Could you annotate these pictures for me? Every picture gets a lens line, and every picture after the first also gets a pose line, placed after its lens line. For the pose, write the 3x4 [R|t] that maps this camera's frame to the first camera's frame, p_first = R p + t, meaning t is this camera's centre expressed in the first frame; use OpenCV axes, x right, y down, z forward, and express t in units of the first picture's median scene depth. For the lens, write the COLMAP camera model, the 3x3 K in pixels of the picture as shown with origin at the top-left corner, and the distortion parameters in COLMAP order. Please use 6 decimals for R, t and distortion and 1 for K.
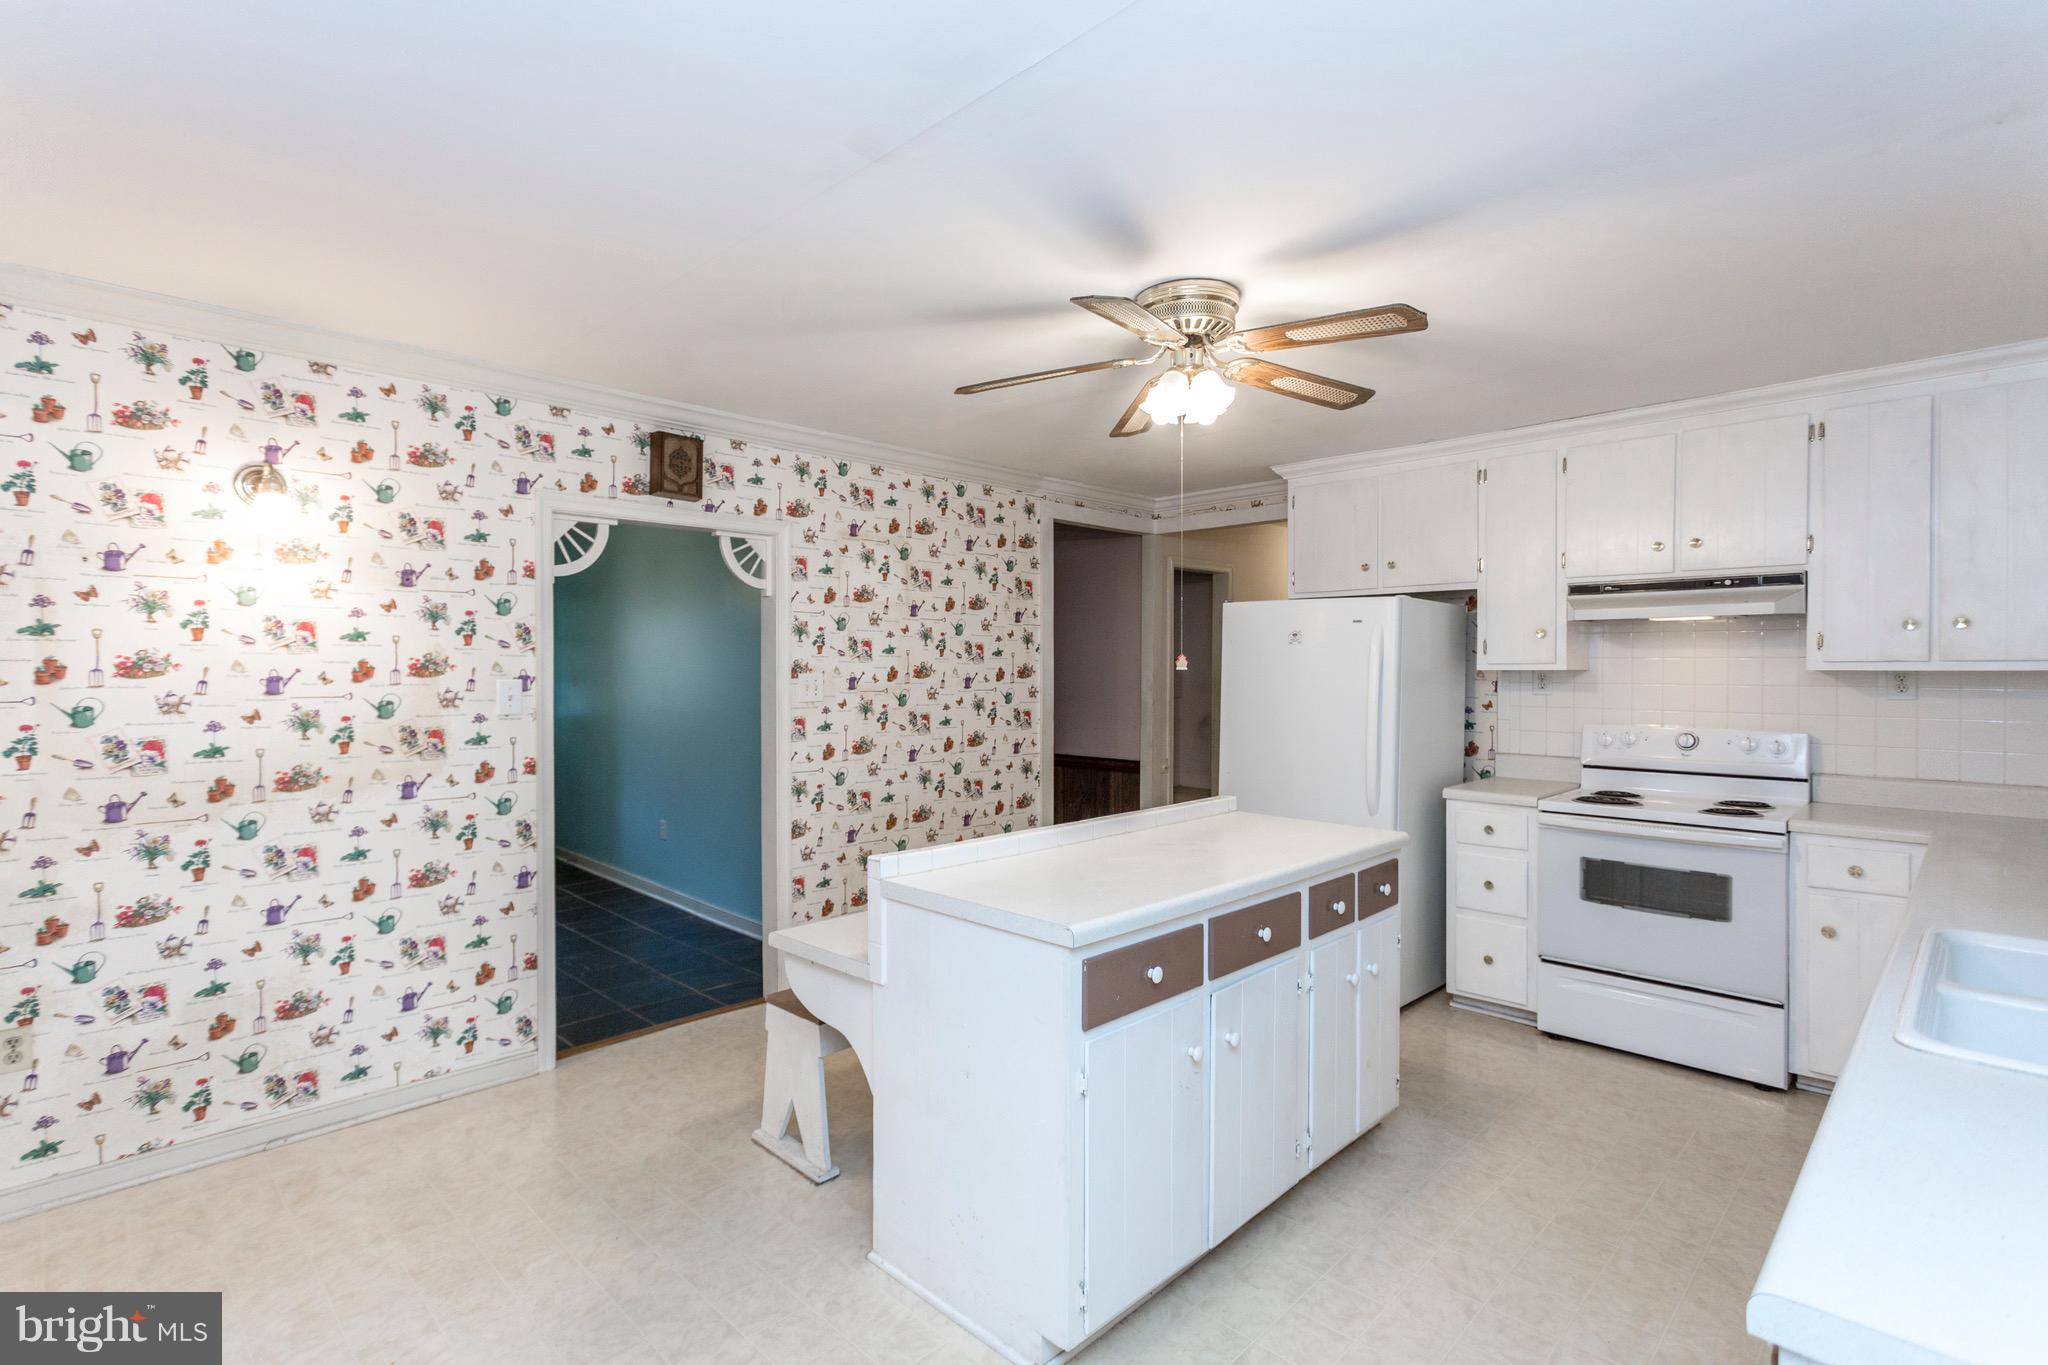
lens RADIAL K [[974.0, 0, 1019.0], [0, 974.0, 670.5], [0, 0, 1]] dist [-0.025108, 0.005318]
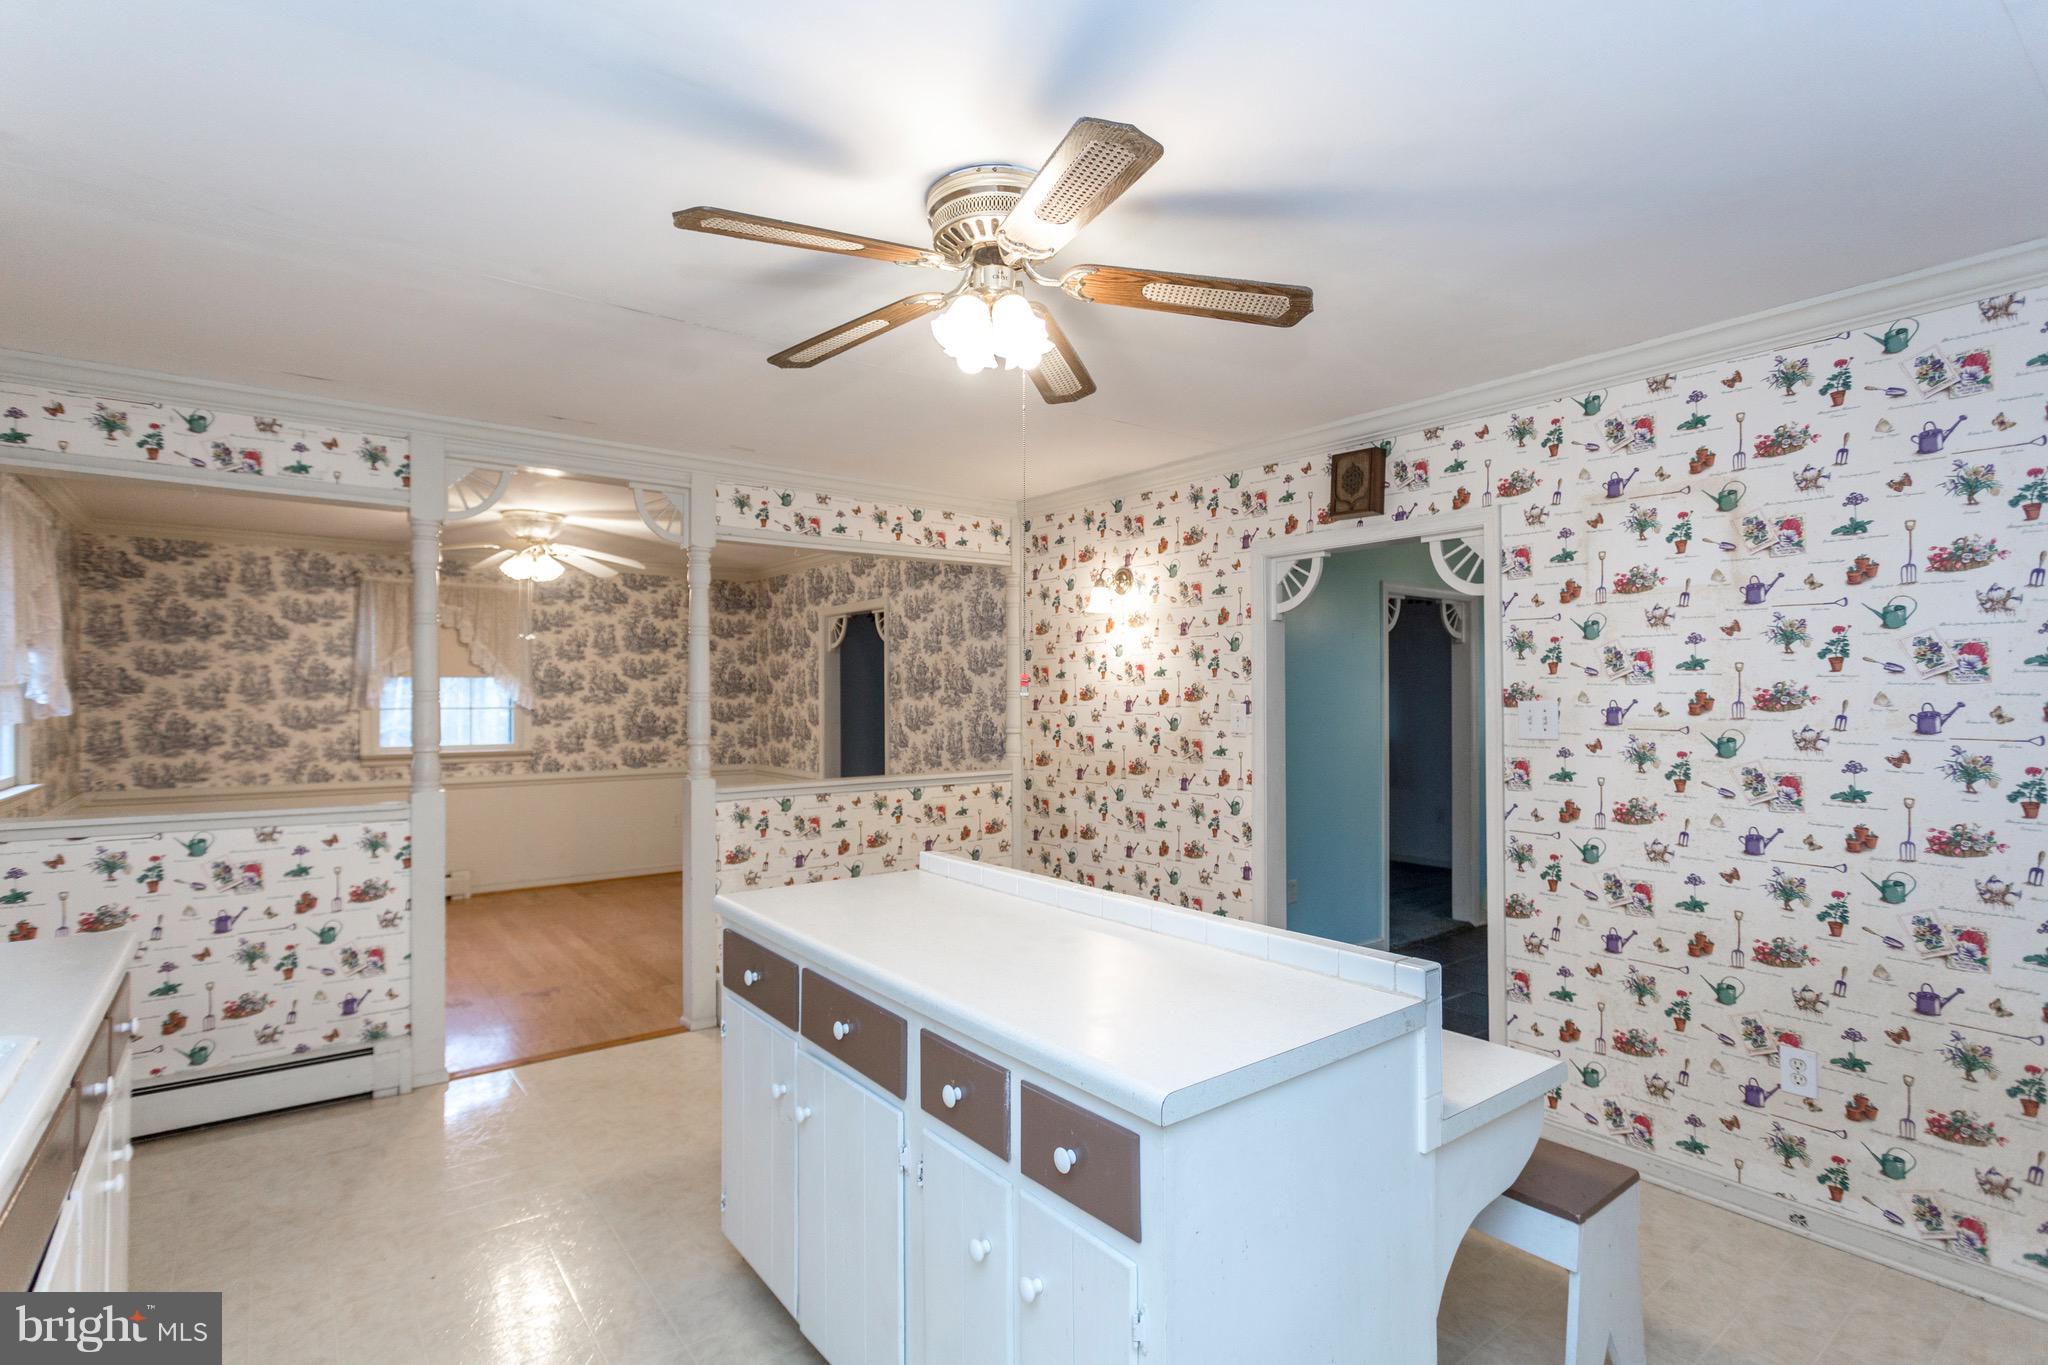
lens RADIAL K [[974.0, 0, 1028.6], [0, 974.0, 693.9], [0, 0, 1]] dist [-0.025108, 0.005318]
pose [[-0.136566, -0.007135, -0.990605, 0.723262], [-0.006925, 0.999957, -0.006248, 0.006225], [0.990607, 0.006007, -0.136610, 0.918412]]
